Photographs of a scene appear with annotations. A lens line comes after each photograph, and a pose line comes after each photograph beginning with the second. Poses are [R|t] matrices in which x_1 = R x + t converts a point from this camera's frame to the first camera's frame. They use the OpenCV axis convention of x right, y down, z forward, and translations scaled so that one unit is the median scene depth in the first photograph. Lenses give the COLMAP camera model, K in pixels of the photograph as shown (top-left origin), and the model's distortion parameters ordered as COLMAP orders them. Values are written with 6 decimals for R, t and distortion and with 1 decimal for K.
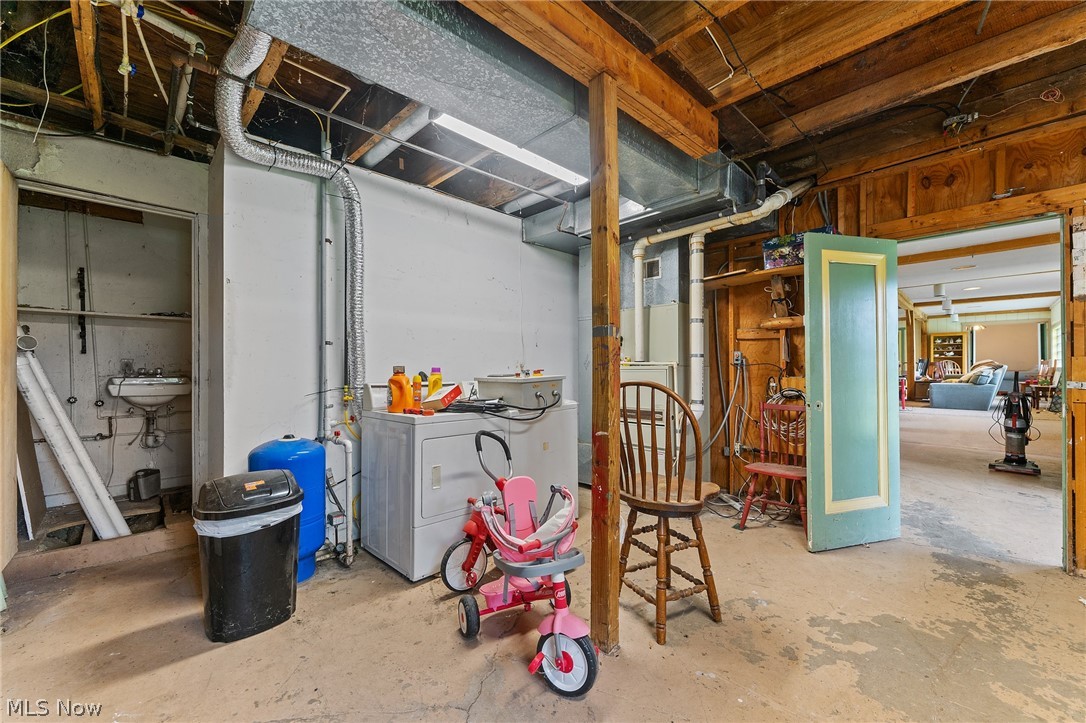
lens RADIAL K [[436.4, 0, 546.0], [0, 436.4, 365.1], [0, 0, 1]] dist [-0.000012, 0.000267]
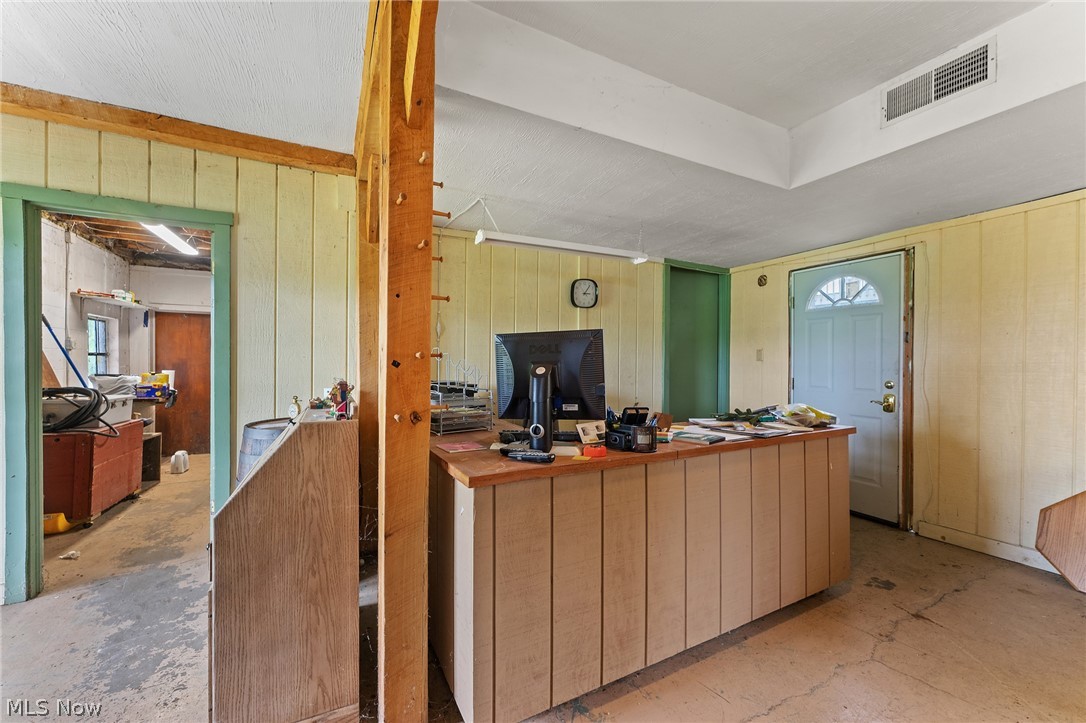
lens RADIAL K [[436.4, 0, 547.4], [0, 436.4, 359.9], [0, 0, 1]] dist [-0.000012, 0.000267]
pose [[-0.302081, 0.000333, -0.953282, 0.431506], [-0.005279, 0.999984, 0.002022, -0.009075], [0.953268, 0.005644, -0.302074, 0.571929]]
